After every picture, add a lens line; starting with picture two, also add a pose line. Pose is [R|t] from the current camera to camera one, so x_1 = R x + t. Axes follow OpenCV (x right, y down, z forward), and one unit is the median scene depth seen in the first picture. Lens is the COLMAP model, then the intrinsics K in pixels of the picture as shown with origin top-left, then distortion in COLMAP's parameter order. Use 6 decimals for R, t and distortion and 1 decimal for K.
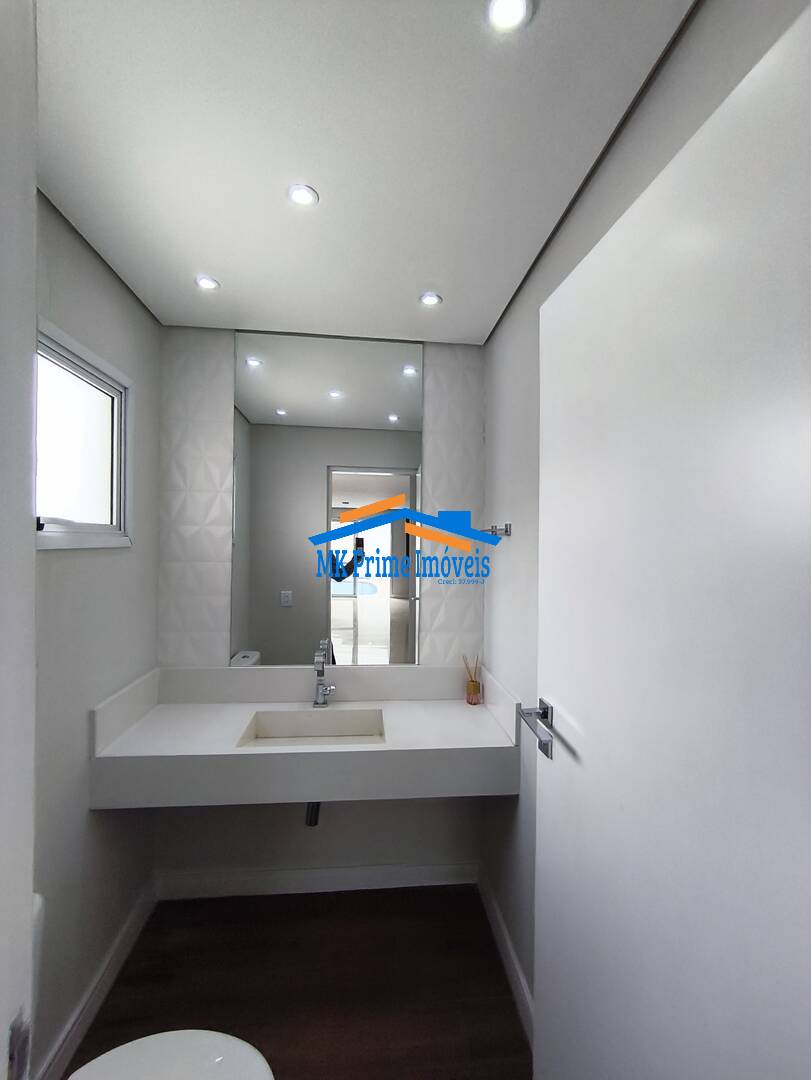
lens RADIAL K [[469.0, 0, 402.6], [0, 469.0, 537.2], [0, 0, 1]] dist [0.002136, 0.001465]
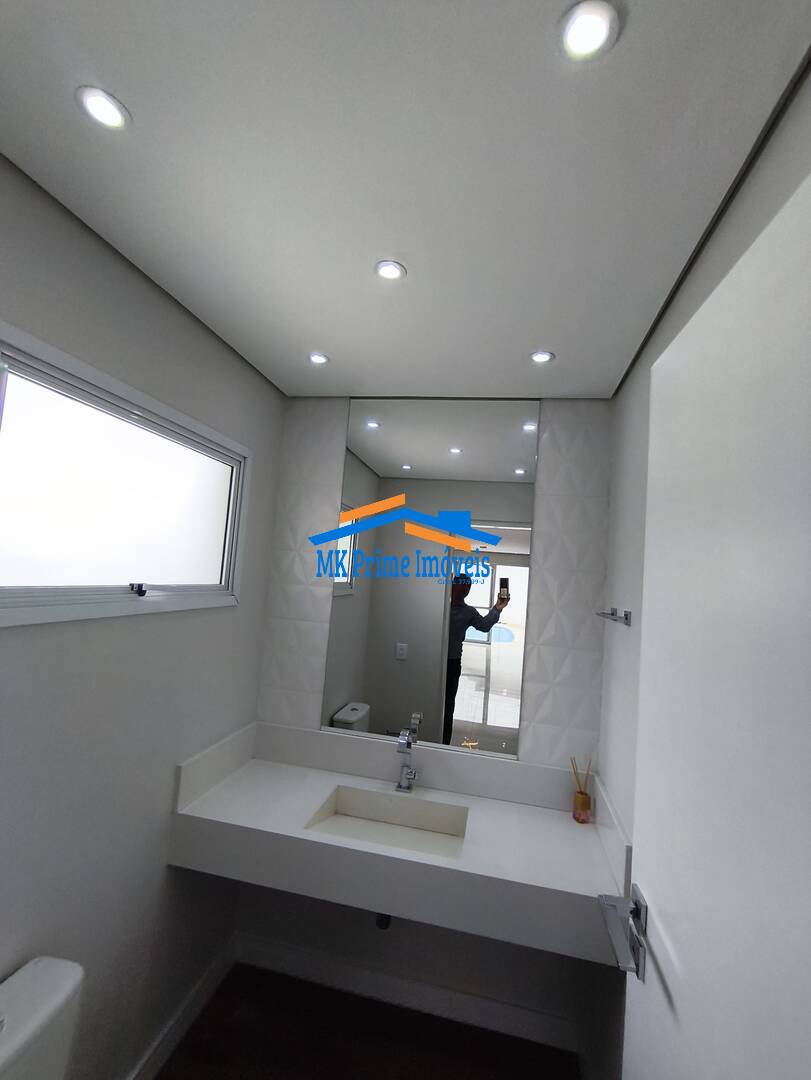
lens RADIAL K [[469.0, 0, 405.7], [0, 469.0, 542.1], [0, 0, 1]] dist [0.002136, 0.001465]
pose [[0.957128, 0.036848, -0.287311, 0.073725], [-0.059318, 0.995789, -0.069896, -0.060268], [0.283526, 0.083942, 0.955284, 0.075012]]
